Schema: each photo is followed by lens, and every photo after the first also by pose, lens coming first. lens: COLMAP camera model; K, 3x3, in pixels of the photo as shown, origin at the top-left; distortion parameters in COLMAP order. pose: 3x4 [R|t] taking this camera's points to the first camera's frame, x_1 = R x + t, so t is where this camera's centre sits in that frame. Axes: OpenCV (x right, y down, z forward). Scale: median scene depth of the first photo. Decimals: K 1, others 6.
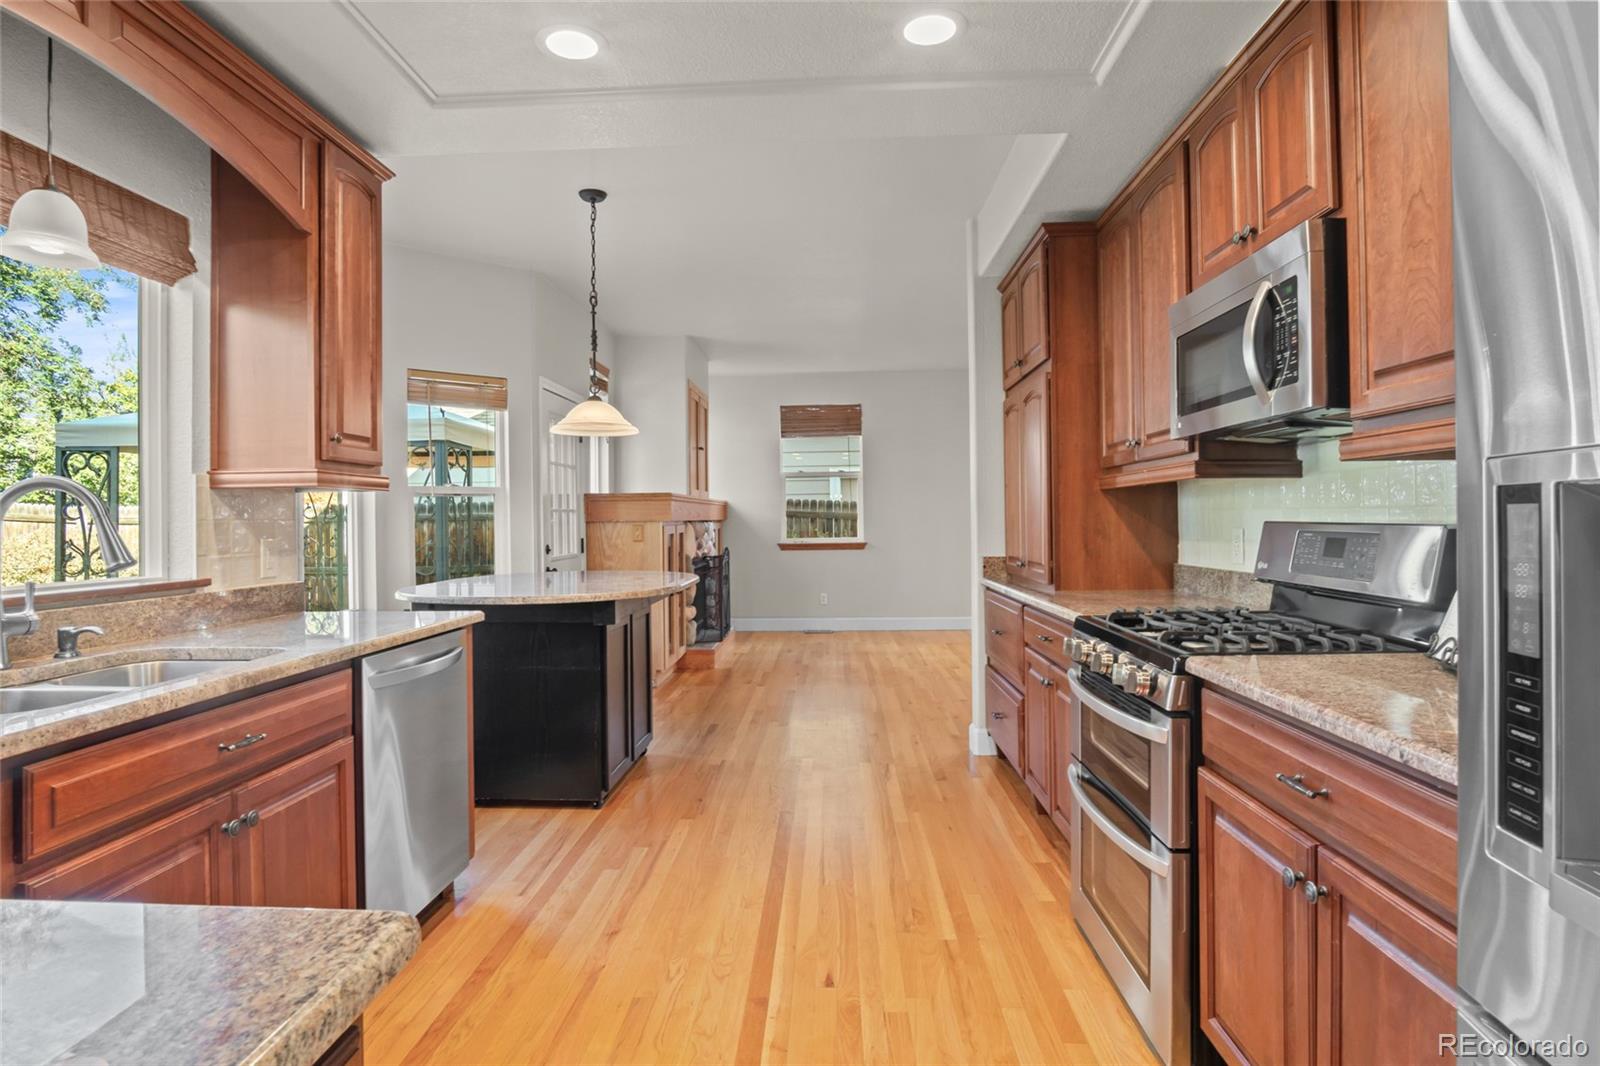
lens RADIAL K [[863.8, 0, 792.8], [0, 863.8, 519.9], [0, 0, 1]] dist [-0.029889, 0.004990]
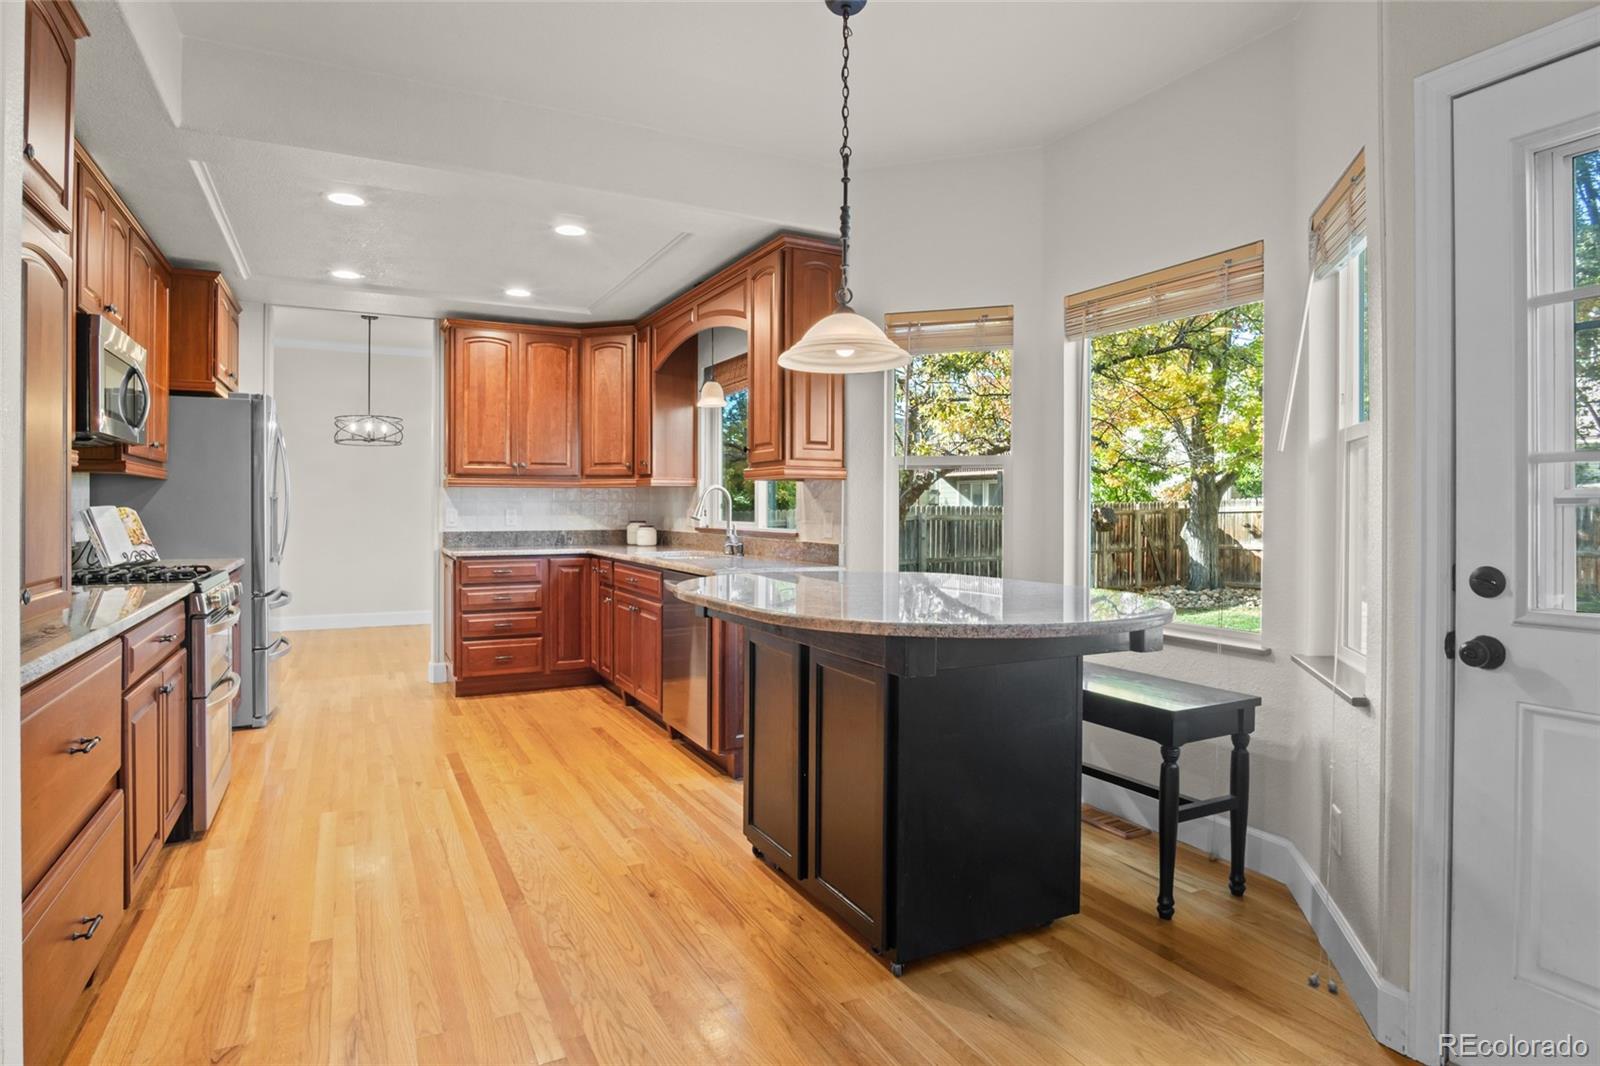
lens RADIAL K [[863.8, 0, 792.8], [0, 863.8, 509.9], [0, 0, 1]] dist [-0.029889, 0.004990]
pose [[-0.865312, 0.008431, -0.501163, 0.188115], [0.006858, 0.999964, 0.004981, 0.009150], [0.501187, 0.000873, -0.865339, 2.179505]]
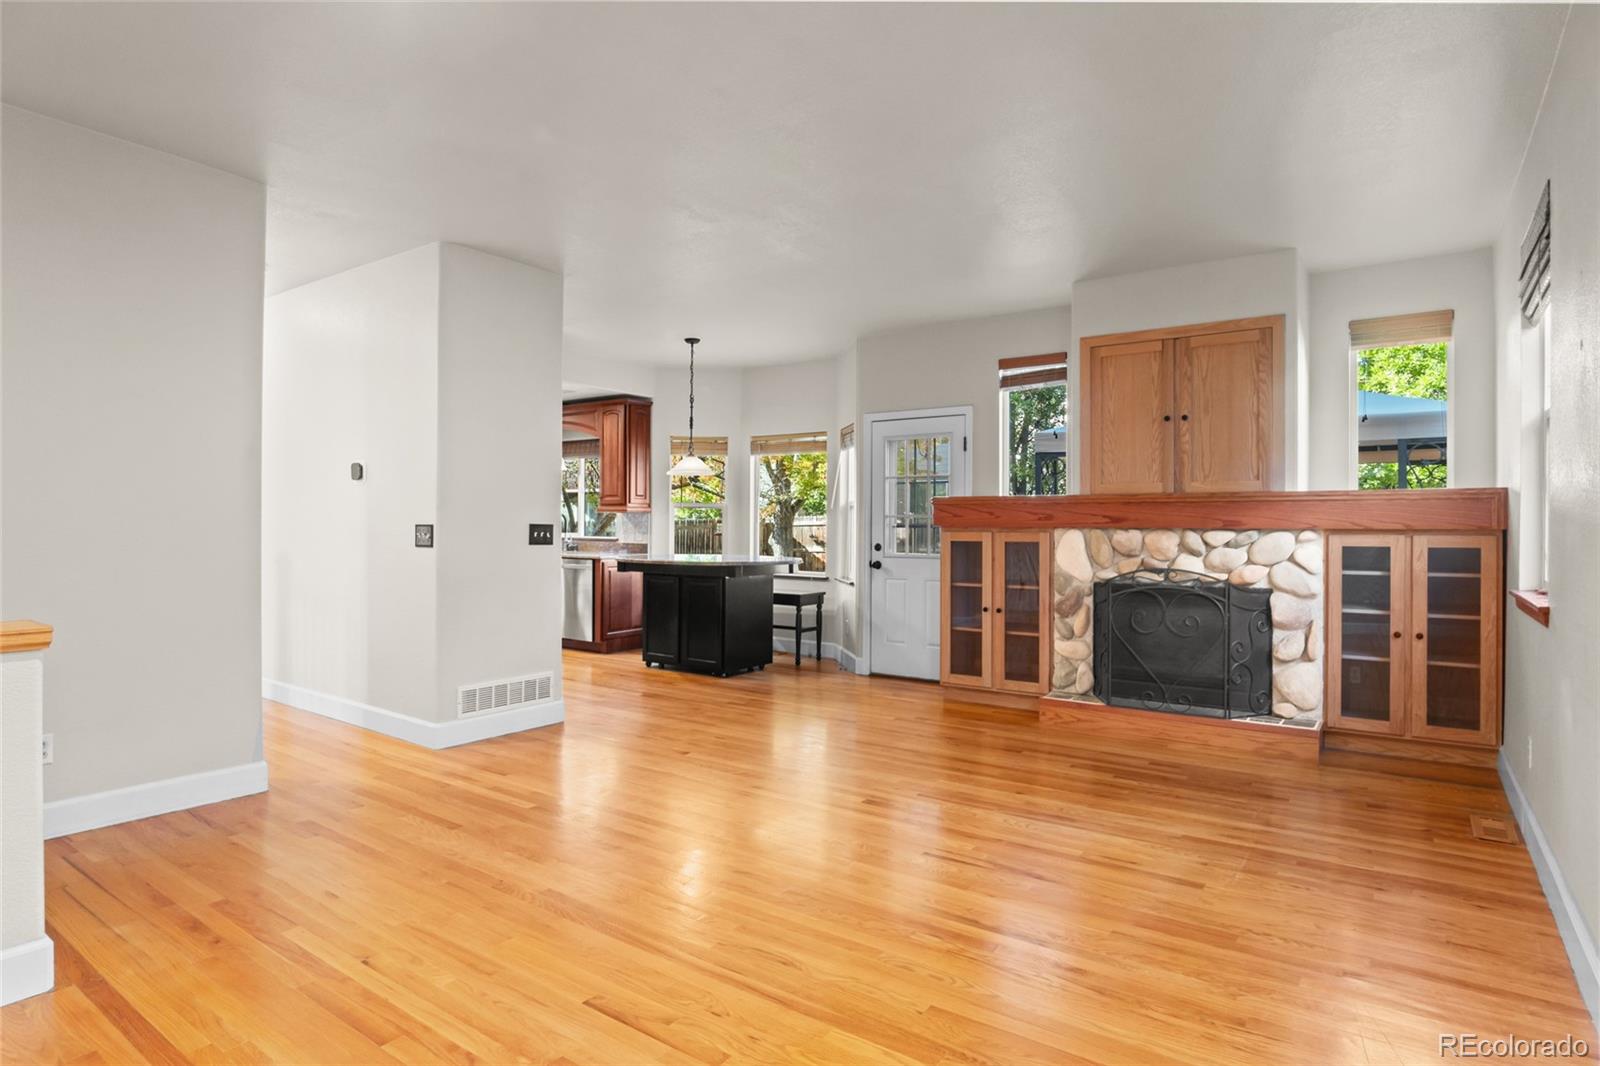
lens RADIAL K [[863.8, 0, 797.2], [0, 863.8, 528.4], [0, 0, 1]] dist [-0.029889, 0.004990]
pose [[-0.537606, 0.012717, -0.843100, 1.624922], [0.001009, 0.999895, 0.014439, -0.021076], [0.843195, 0.006912, -0.537563, 3.017724]]
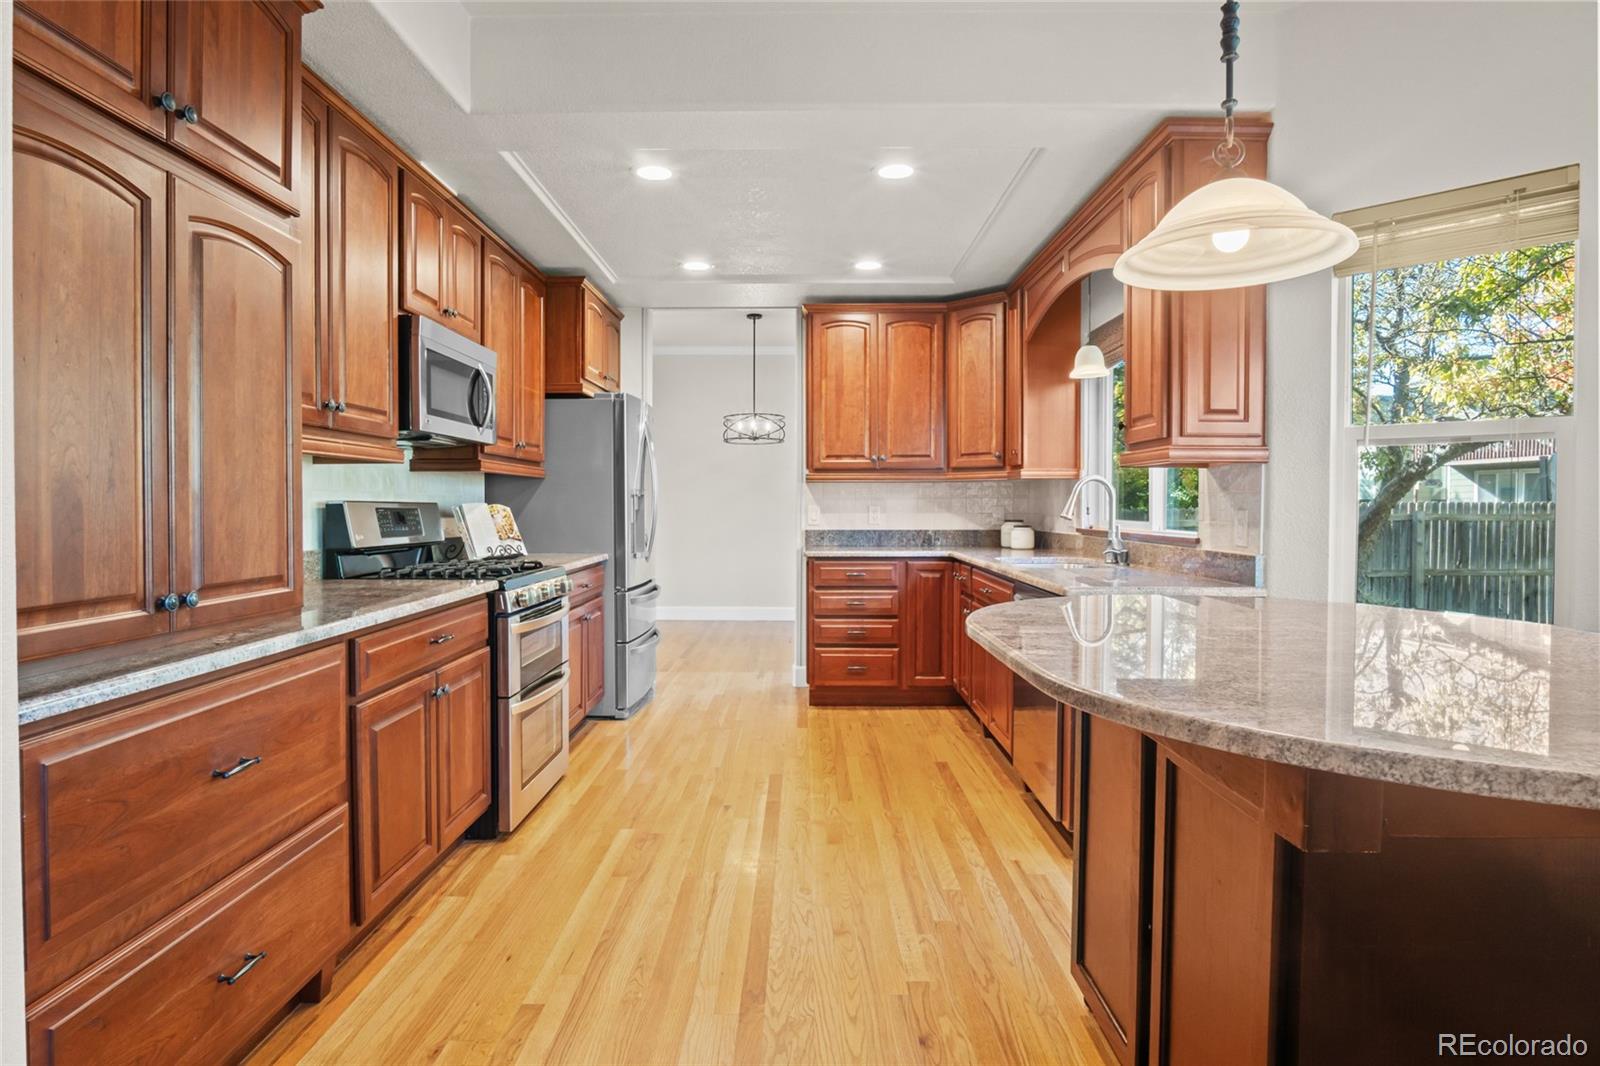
lens RADIAL K [[863.8, 0, 793.0], [0, 863.8, 520.9], [0, 0, 1]] dist [-0.029889, 0.004990]
pose [[-0.999332, 0.008751, -0.035487, -0.018754], [0.008159, 0.999826, 0.016794, 0.012312], [0.035628, 0.016493, -0.999229, 1.956364]]
